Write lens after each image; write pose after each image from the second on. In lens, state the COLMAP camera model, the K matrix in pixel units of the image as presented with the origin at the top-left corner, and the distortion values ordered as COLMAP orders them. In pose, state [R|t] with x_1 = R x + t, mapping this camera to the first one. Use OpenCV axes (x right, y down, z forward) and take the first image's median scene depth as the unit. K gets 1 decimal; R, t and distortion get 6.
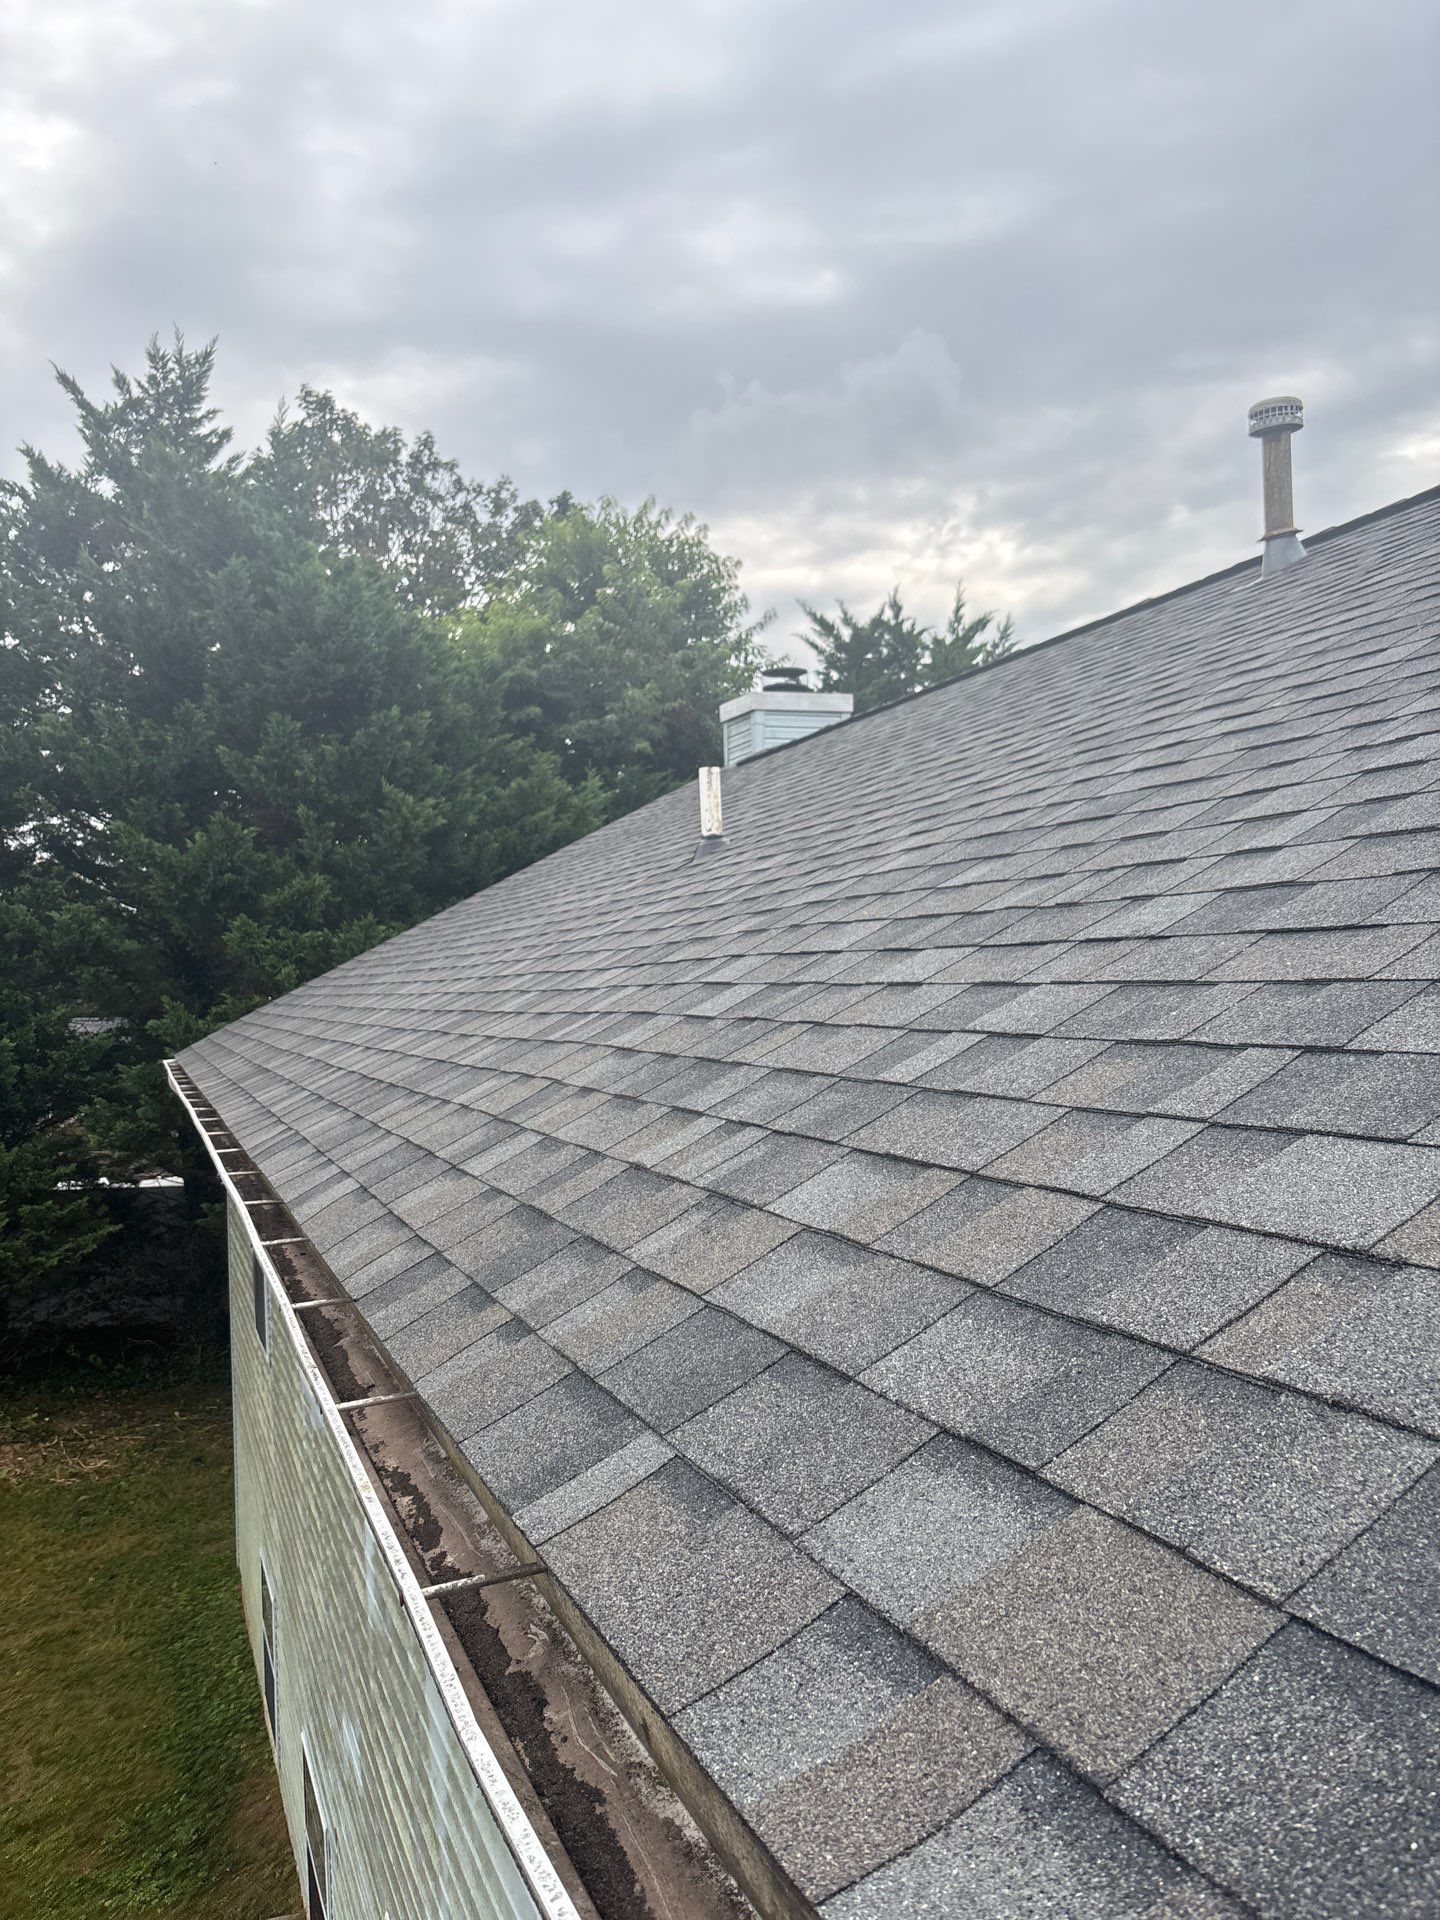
lens RADIAL K [[1404.5, 0, 720.0], [0, 1404.5, 960.0], [0, 0, 1]] dist [0.001078, -0.003883]
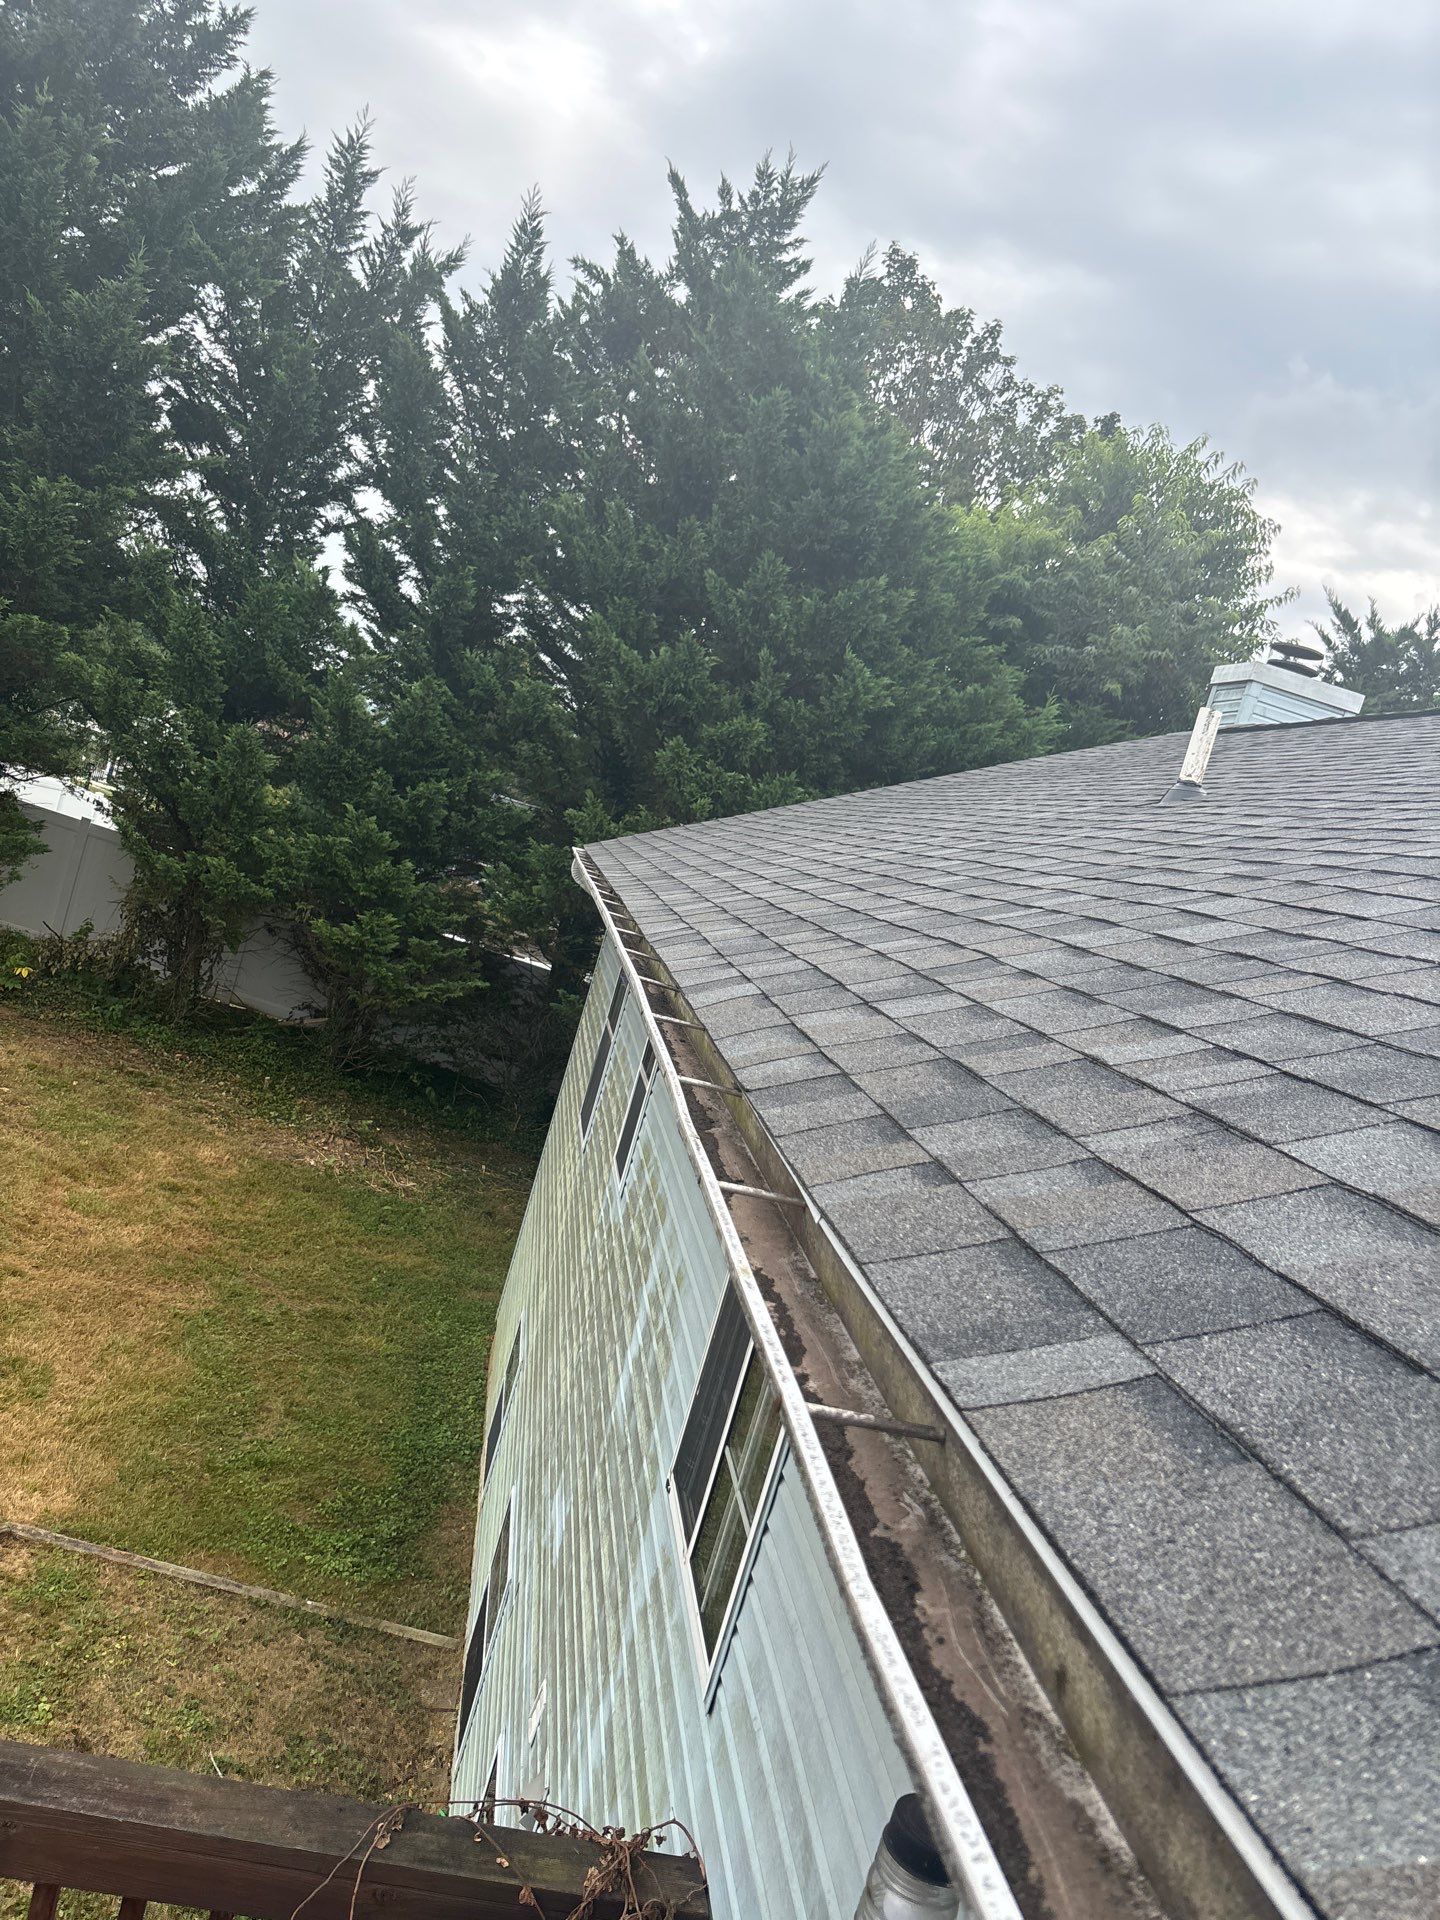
lens RADIAL K [[1393.6, 0, 724.1], [0, 1393.6, 987.6], [0, 0, 1]] dist [0.023693, -0.000749]
pose [[0.916646, 0.326233, -0.230937, -0.020487], [-0.307592, 0.944709, 0.113631, 0.018906], [0.255238, -0.033125, 0.966311, 0.027077]]
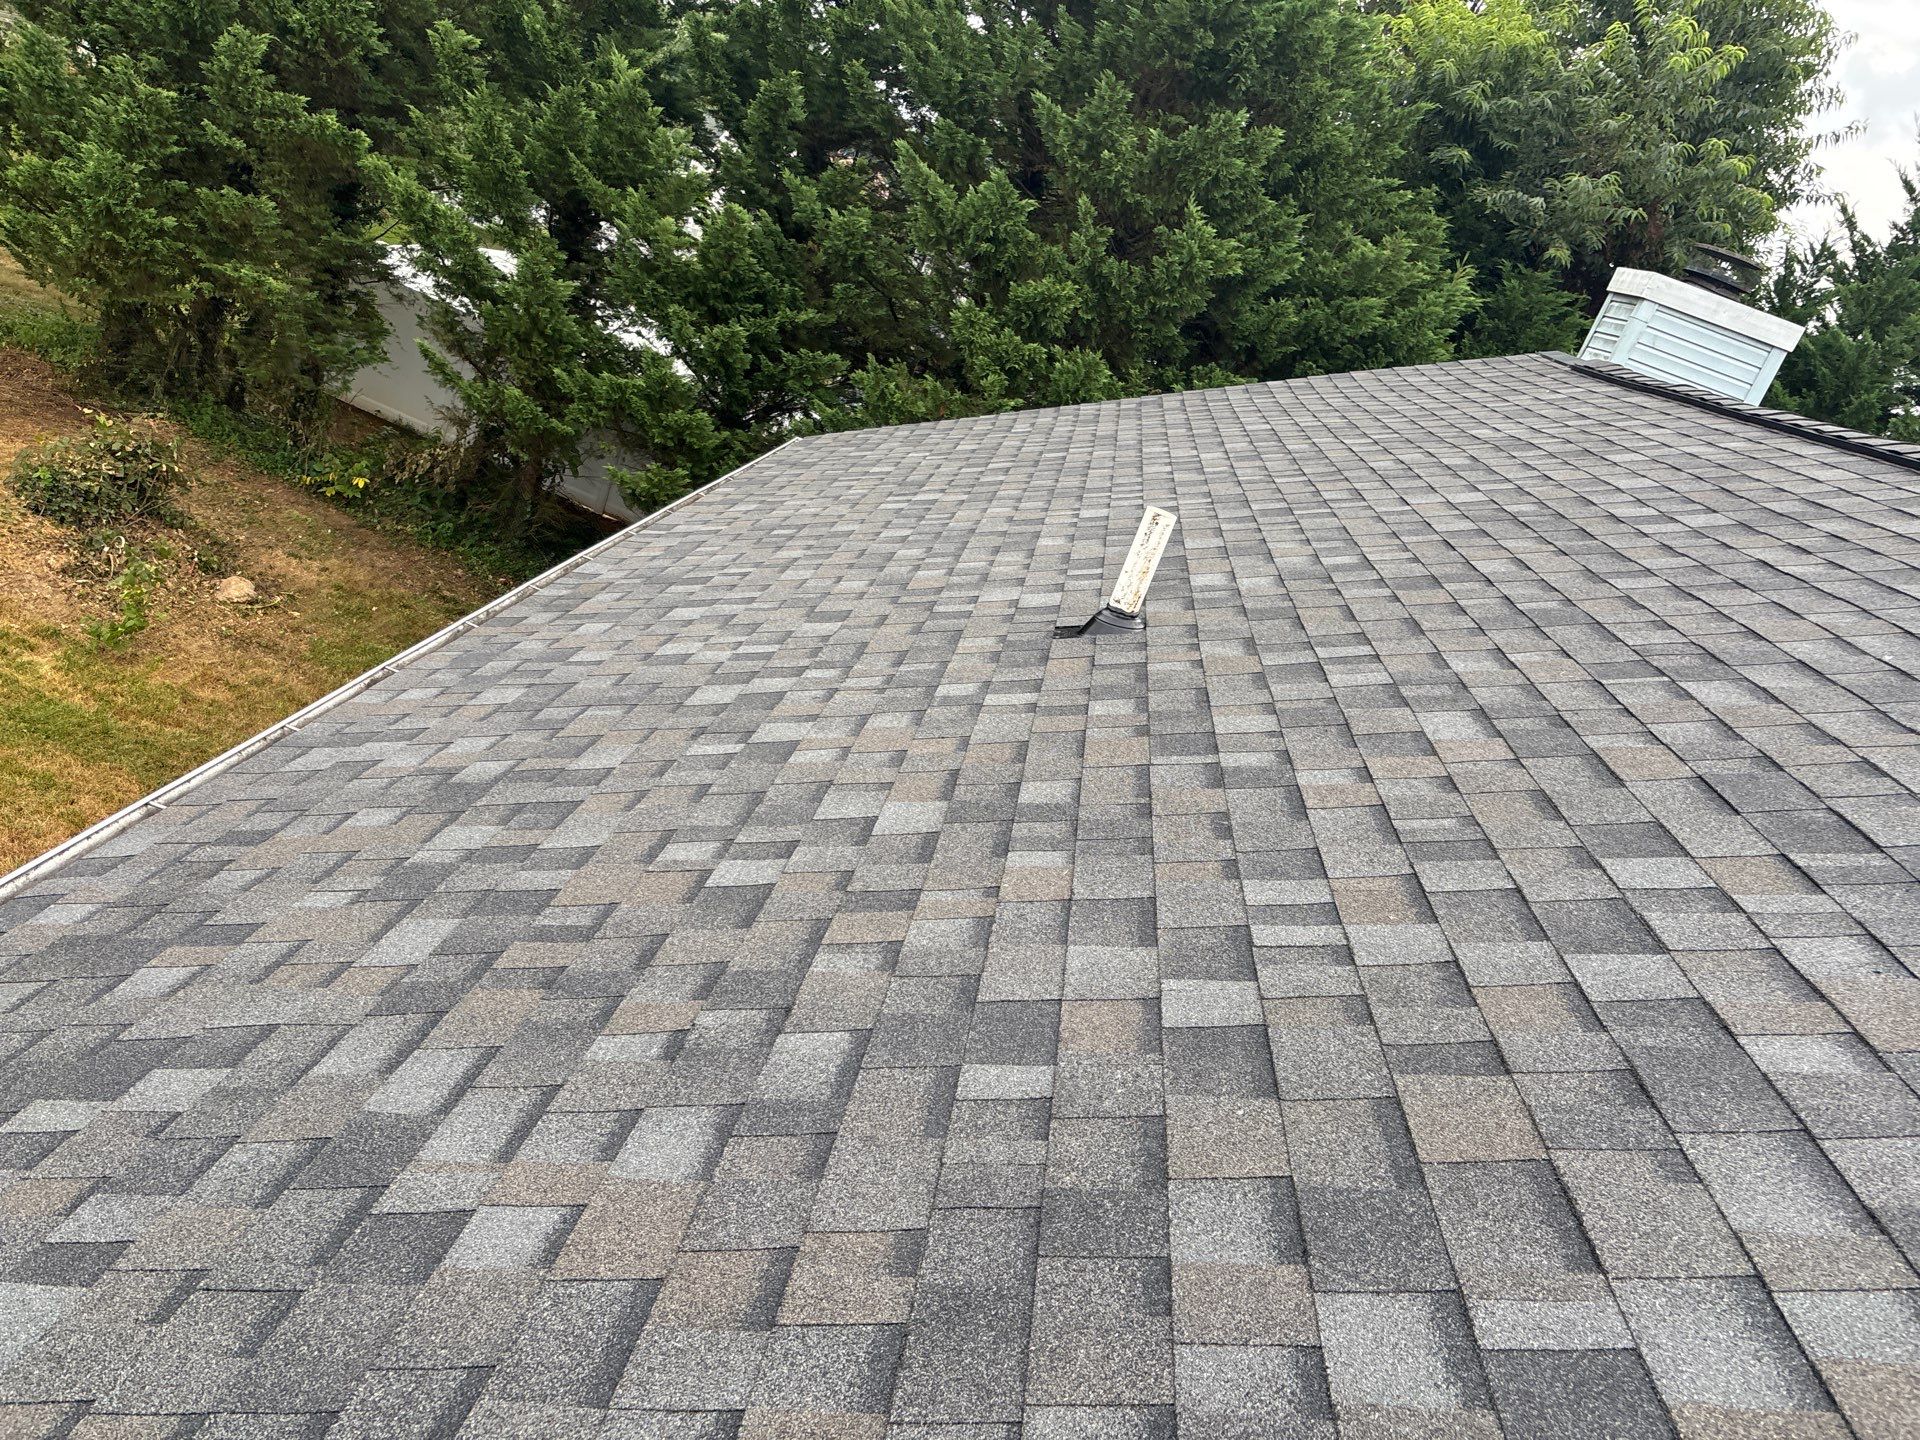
lens RADIAL K [[1393.6, 0, 960.0], [0, 1393.6, 720.0], [0, 0, 1]] dist [0.023693, -0.000749]
pose [[0.805360, 0.479537, -0.348481, 0.108473], [-0.357818, 0.861952, 0.359173, -0.146461], [0.472611, -0.164571, 0.865769, 0.240649]]
